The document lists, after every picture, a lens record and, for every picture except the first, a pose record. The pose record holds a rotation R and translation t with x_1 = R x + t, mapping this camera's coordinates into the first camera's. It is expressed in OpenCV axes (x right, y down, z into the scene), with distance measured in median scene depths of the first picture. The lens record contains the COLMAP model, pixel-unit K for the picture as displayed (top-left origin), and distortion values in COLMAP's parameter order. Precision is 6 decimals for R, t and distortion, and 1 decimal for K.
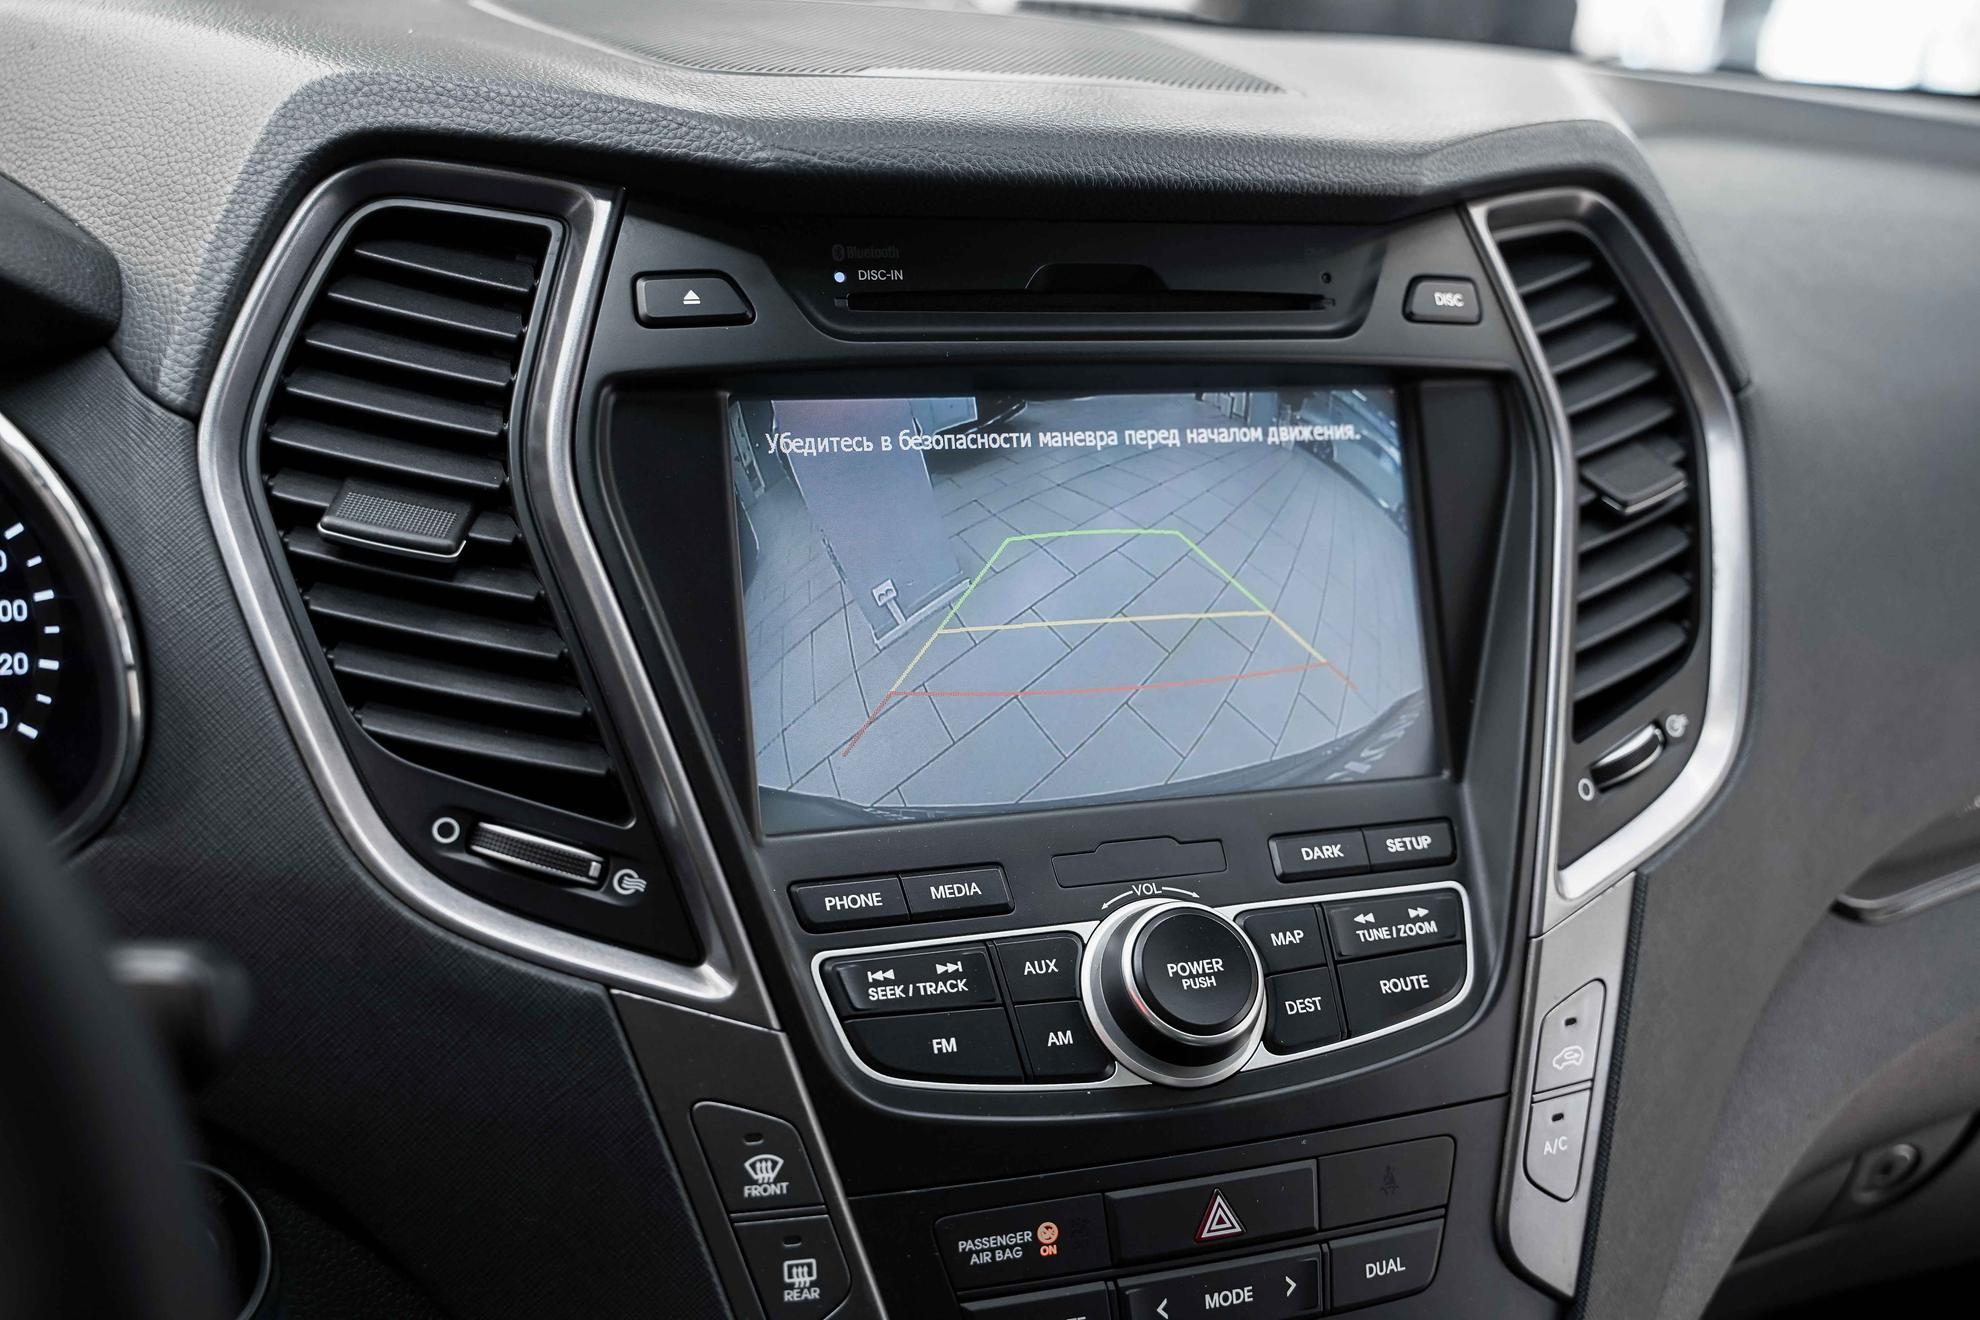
lens RADIAL K [[2071.1, 0, 990.0], [0, 2071.1, 637.7], [0, 0, 1]] dist [-0.005979, -0.001781]
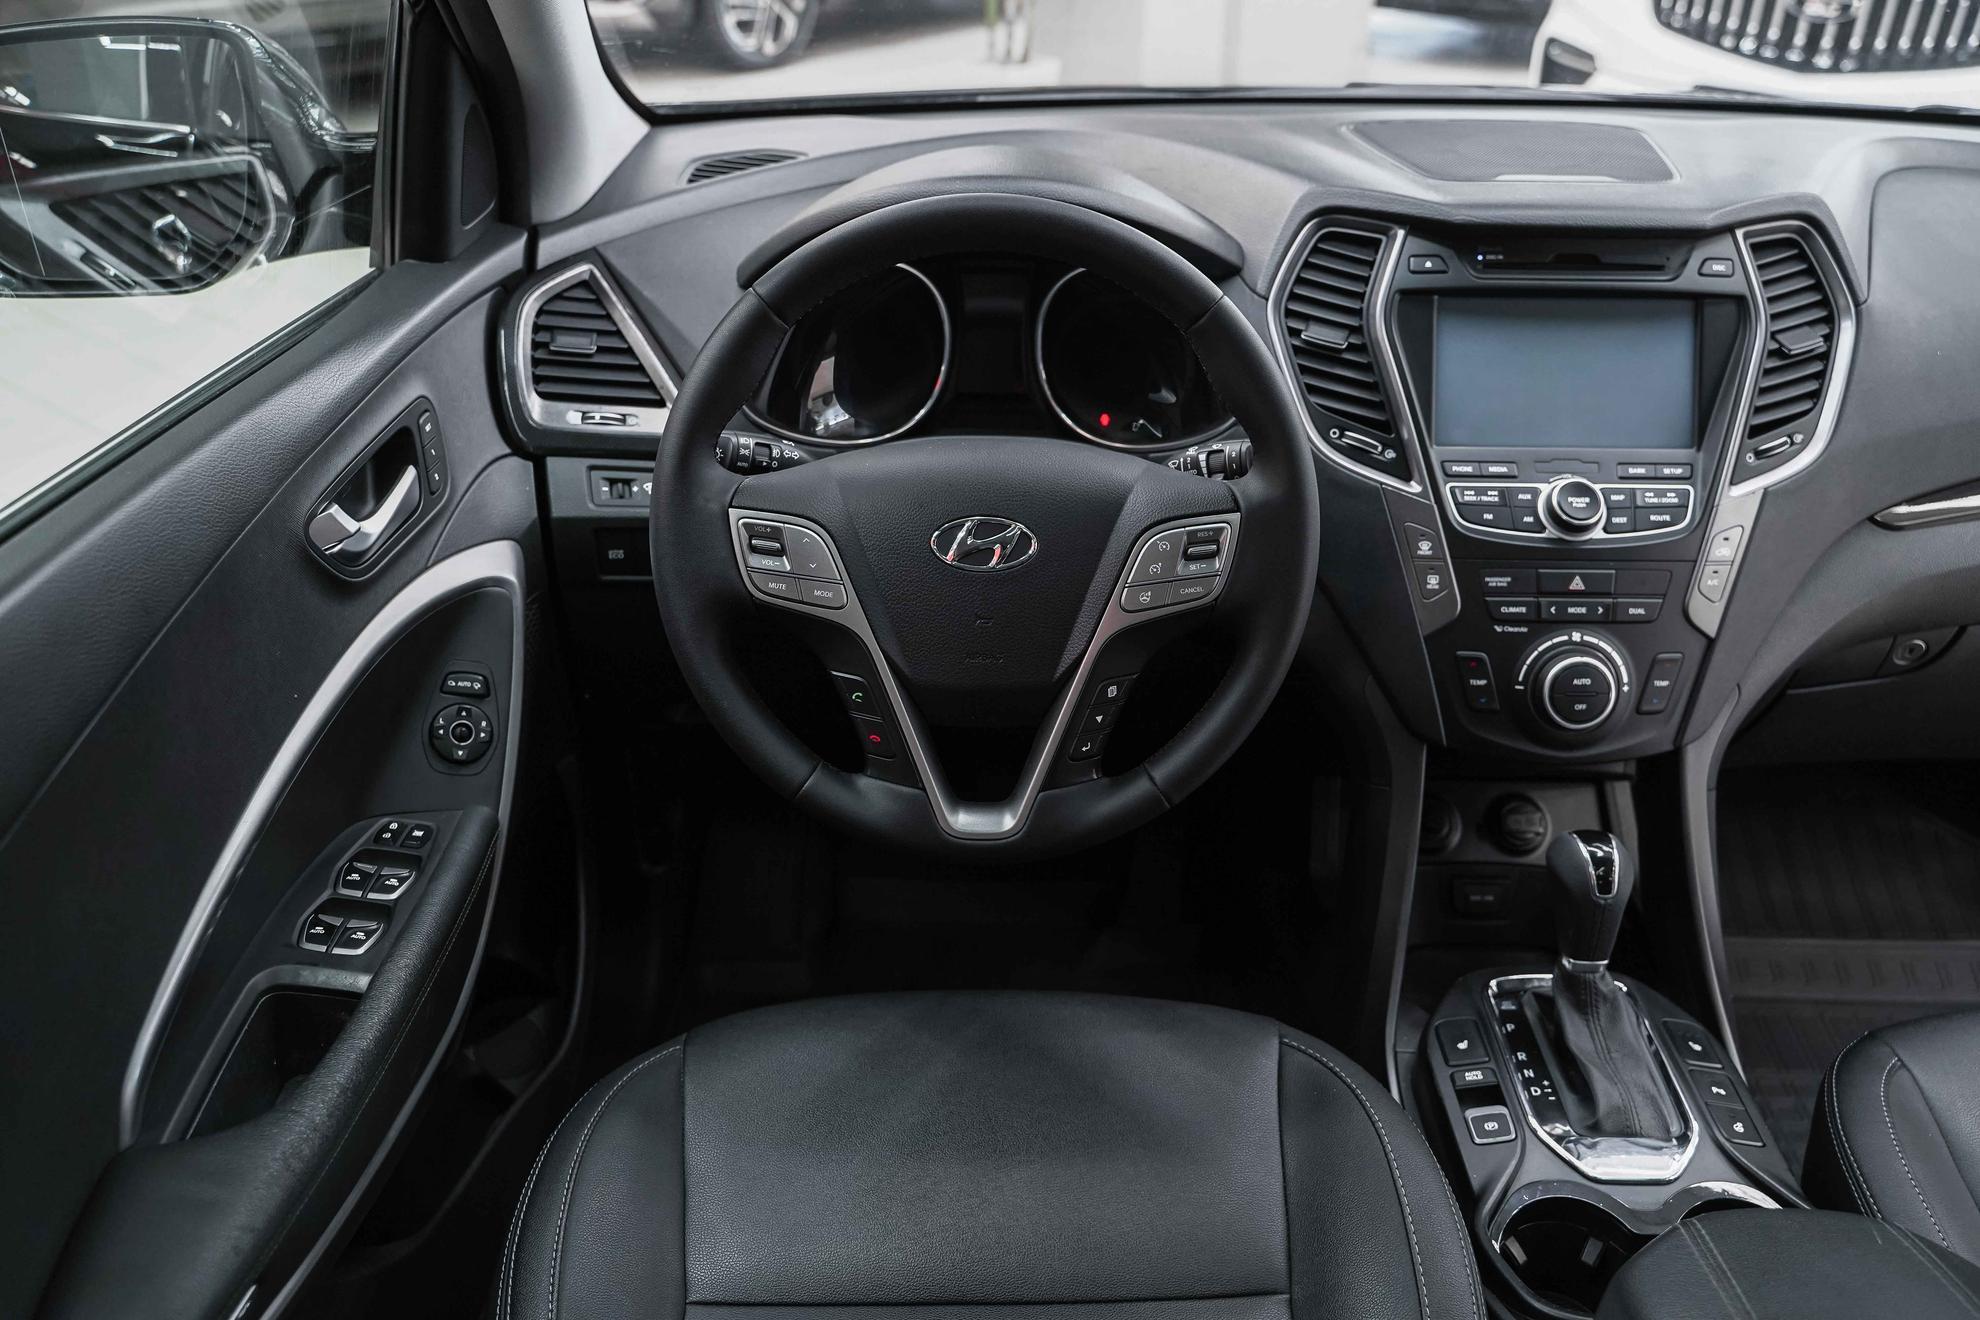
lens RADIAL K [[1592.8, 0, 999.1], [0, 1592.8, 652.1], [0, 0, 1]] dist [-0.011839, 0.000679]
pose [[0.935241, 0.111898, -0.335862, 0.111253], [-0.064590, 0.986742, 0.148893, 0.088196], [0.348070, -0.117557, 0.930069, -1.427494]]
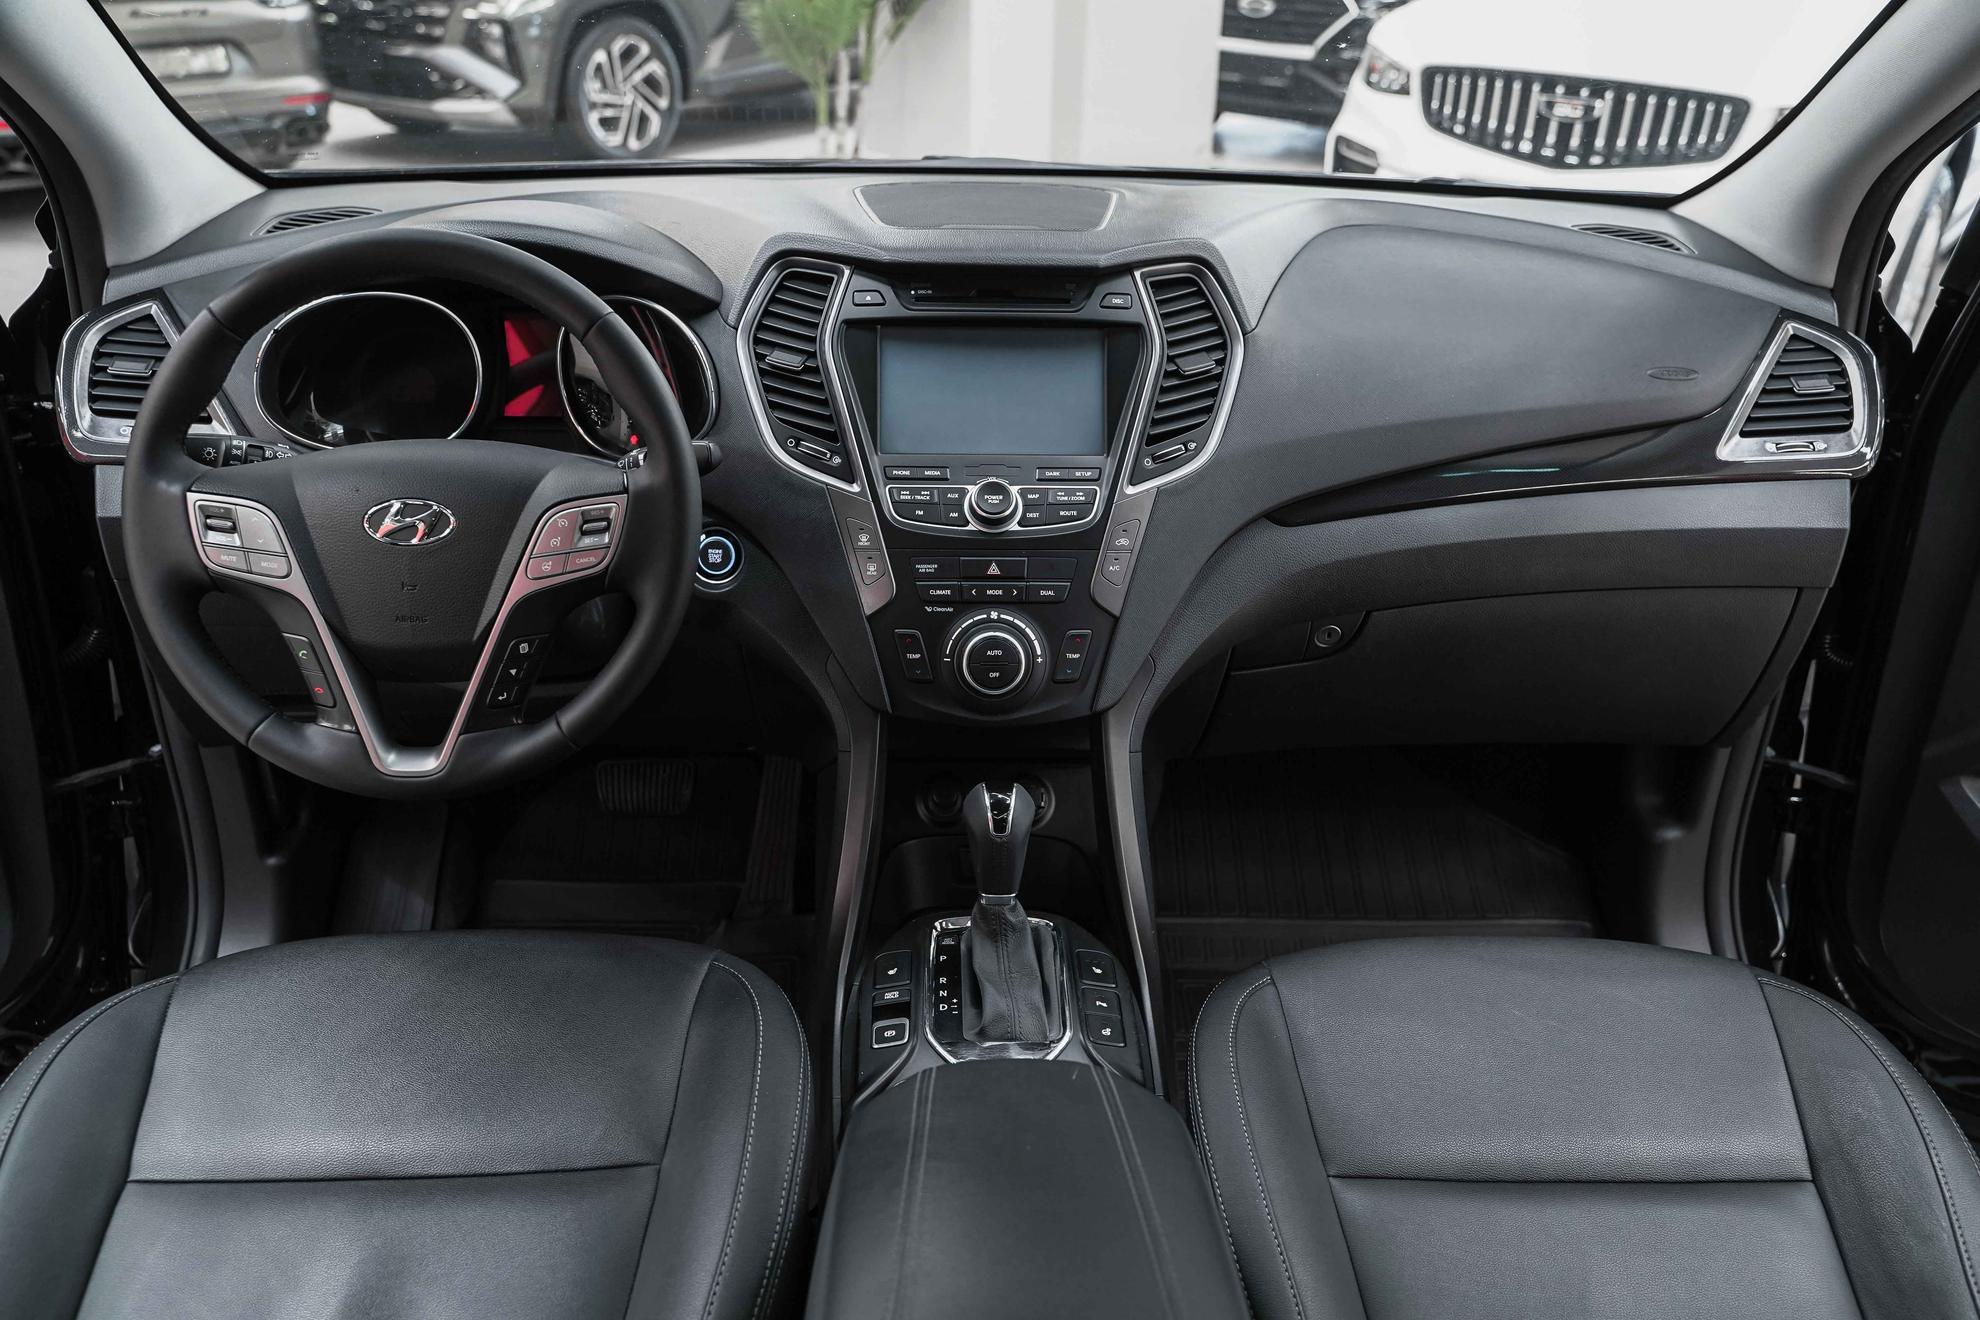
lens RADIAL K [[1592.8, 0, 999.1], [0, 1592.8, 652.1], [0, 0, 1]] dist [-0.011839, 0.000679]
pose [[0.950629, 0.085146, -0.298422, 0.916371], [-0.061449, 0.994230, 0.087926, 0.180588], [0.304186, -0.065247, 0.950375, -1.525886]]
